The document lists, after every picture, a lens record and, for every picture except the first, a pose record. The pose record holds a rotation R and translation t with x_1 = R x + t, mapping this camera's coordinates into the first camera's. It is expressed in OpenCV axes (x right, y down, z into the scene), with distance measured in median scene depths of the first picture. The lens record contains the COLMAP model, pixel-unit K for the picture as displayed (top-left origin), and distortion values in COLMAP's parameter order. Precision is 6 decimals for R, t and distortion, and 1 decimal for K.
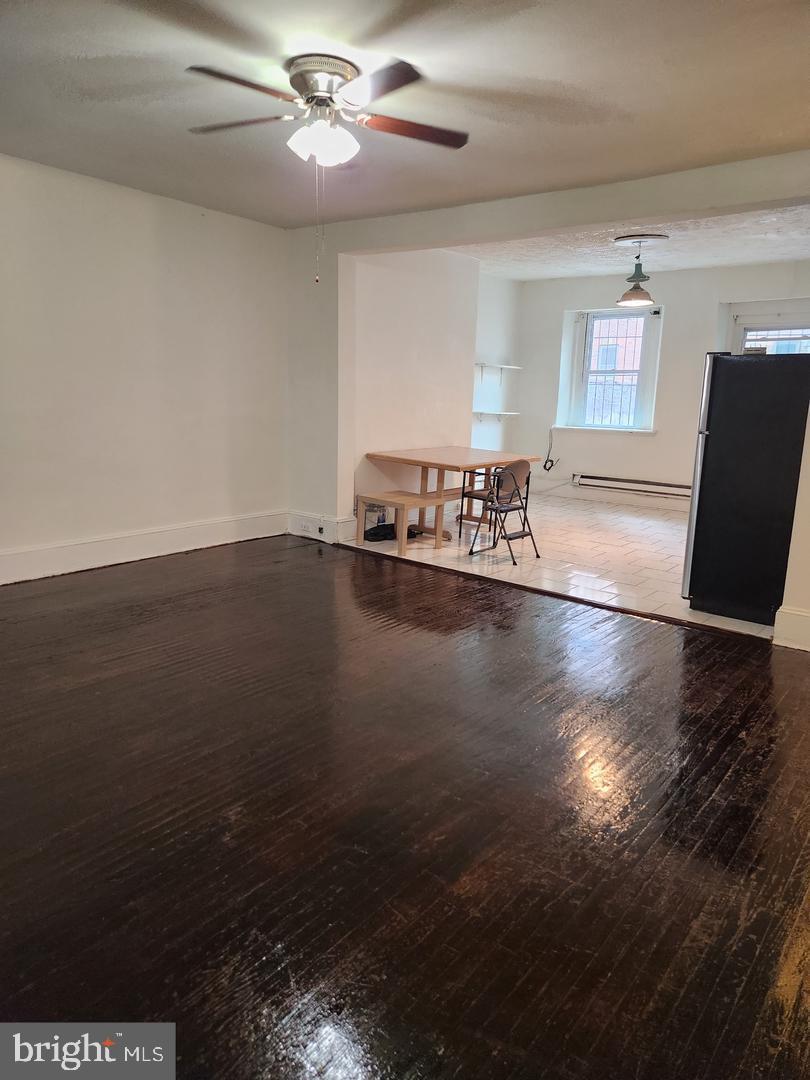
lens RADIAL K [[709.5, 0, 396.9], [0, 709.5, 545.4], [0, 0, 1]] dist [0.006149, -0.000157]
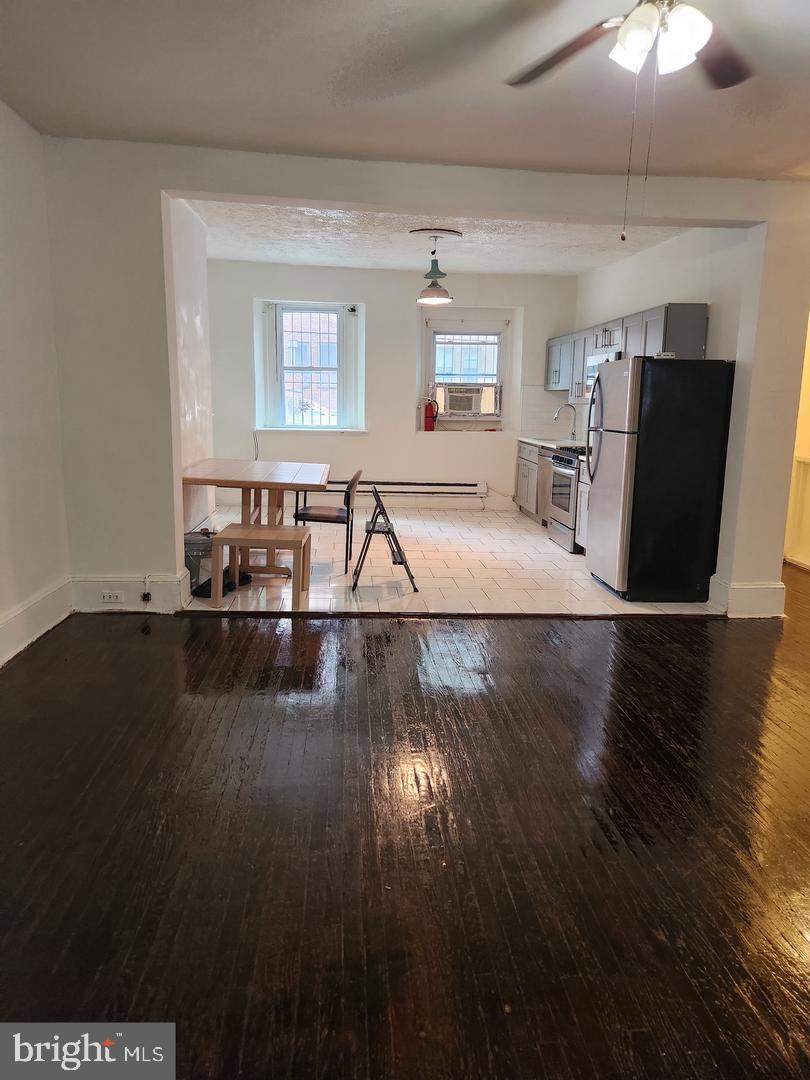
lens RADIAL K [[709.5, 0, 404.4], [0, 709.5, 528.9], [0, 0, 1]] dist [0.006149, -0.000157]
pose [[0.713725, -0.132786, 0.687725, -0.374722], [0.142368, 0.988871, 0.043181, -0.077137], [-0.685805, 0.067091, 0.724686, 0.331257]]
